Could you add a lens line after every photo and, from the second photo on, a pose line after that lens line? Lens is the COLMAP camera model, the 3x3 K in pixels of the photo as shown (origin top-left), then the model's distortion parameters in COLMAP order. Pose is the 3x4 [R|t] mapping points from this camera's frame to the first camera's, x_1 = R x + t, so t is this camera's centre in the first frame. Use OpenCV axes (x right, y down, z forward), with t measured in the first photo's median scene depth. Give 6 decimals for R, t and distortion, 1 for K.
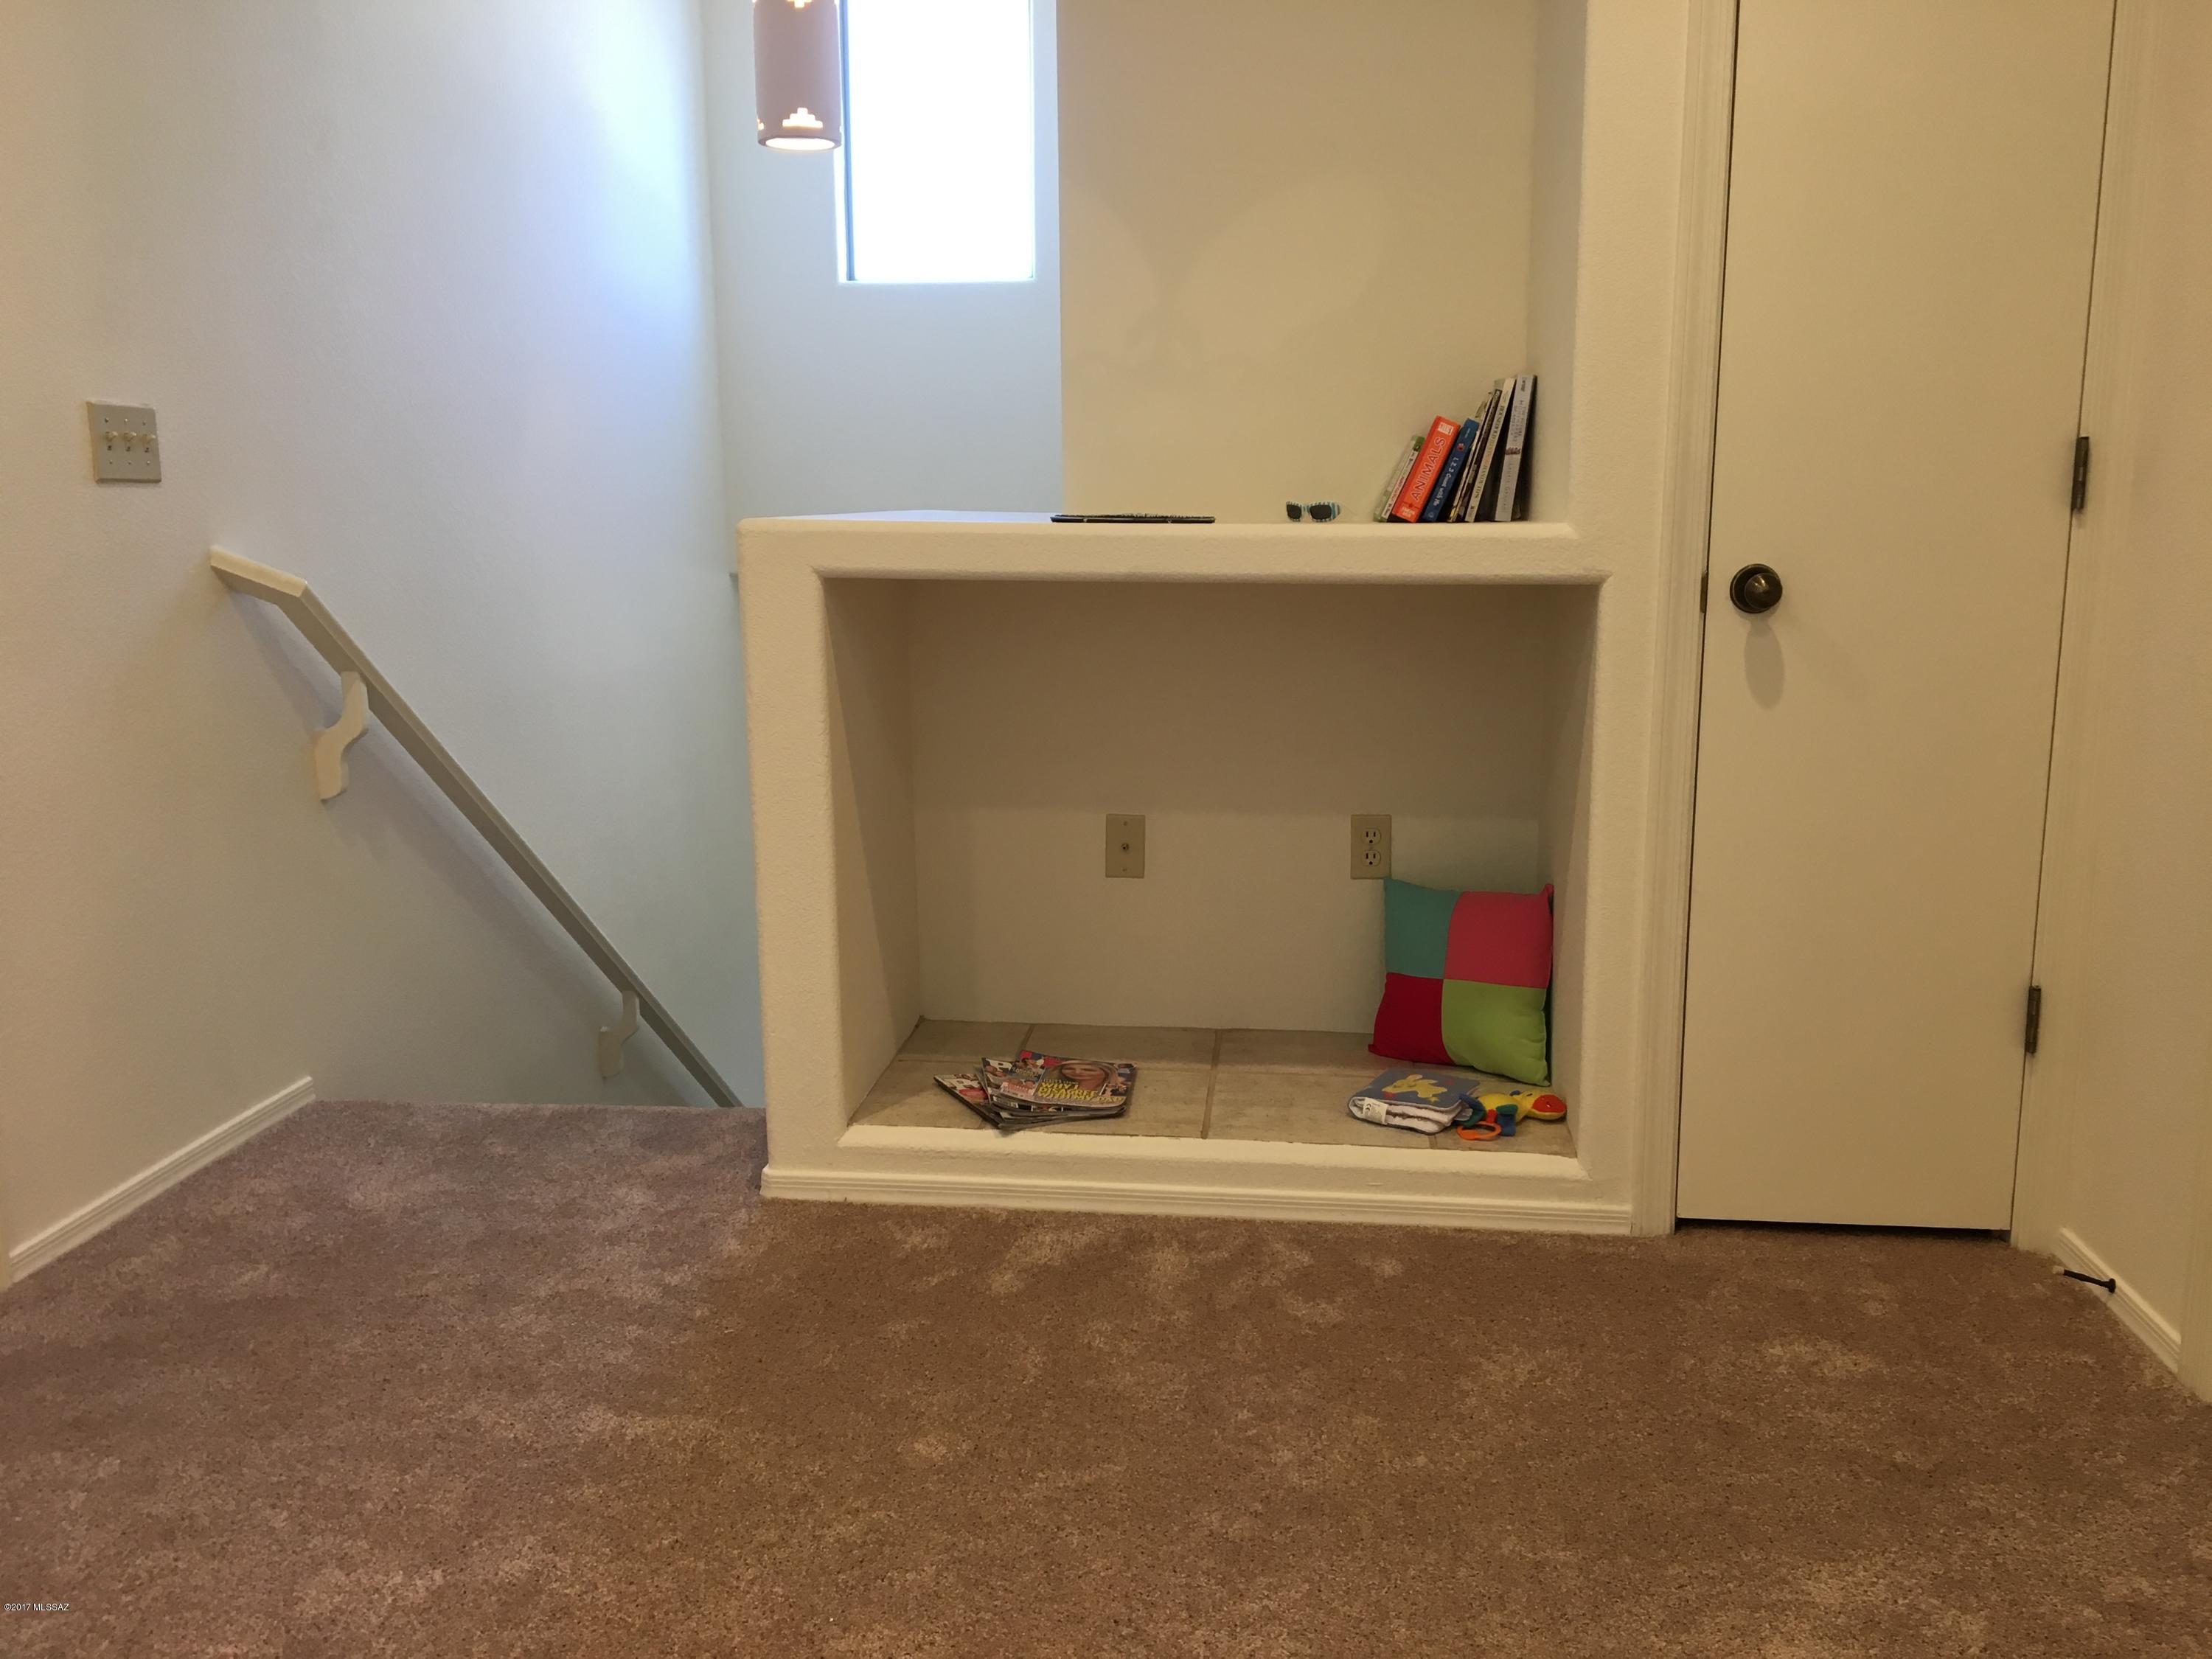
lens RADIAL K [[1854.0, 0, 1101.5], [0, 1854.0, 822.6], [0, 0, 1]] dist [0.092221, -0.139825]
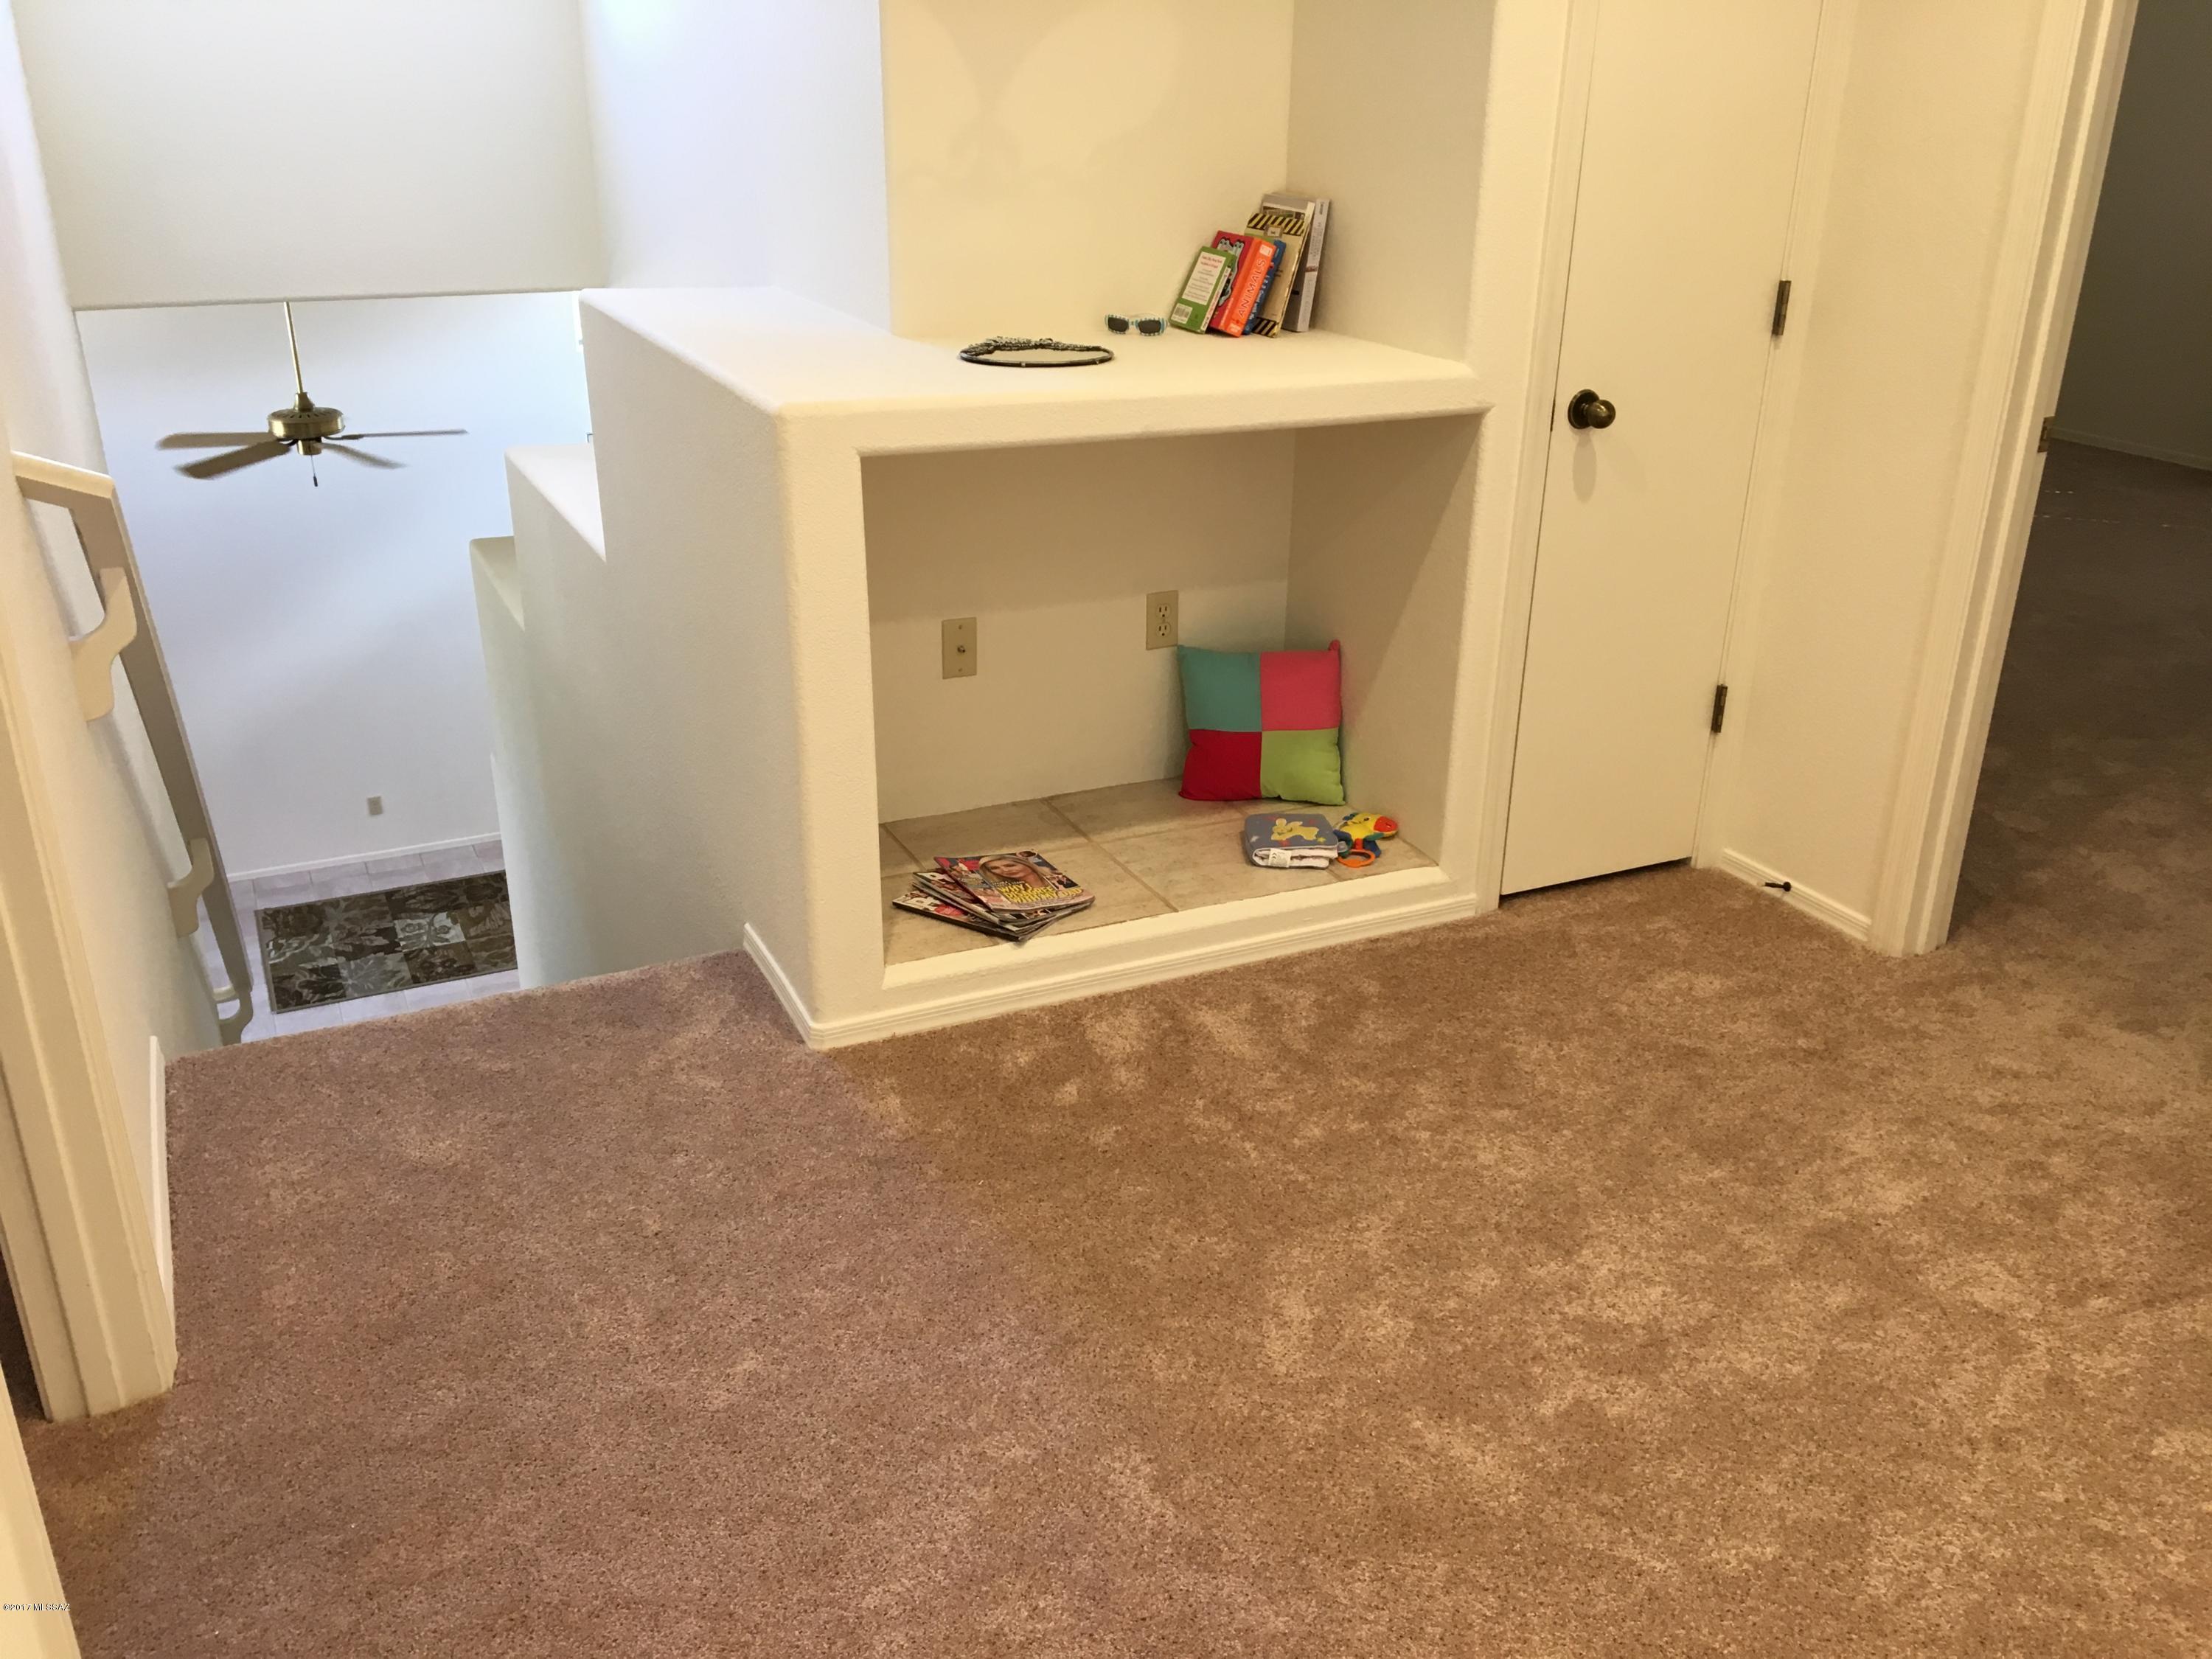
lens RADIAL K [[1854.0, 0, 1093.9], [0, 1854.0, 827.8], [0, 0, 1]] dist [0.092221, -0.139825]
pose [[0.850270, -0.187691, 0.491745, -0.538476], [0.072170, 0.967009, 0.244304, -0.164785], [-0.521375, -0.172236, 0.835765, 0.065252]]
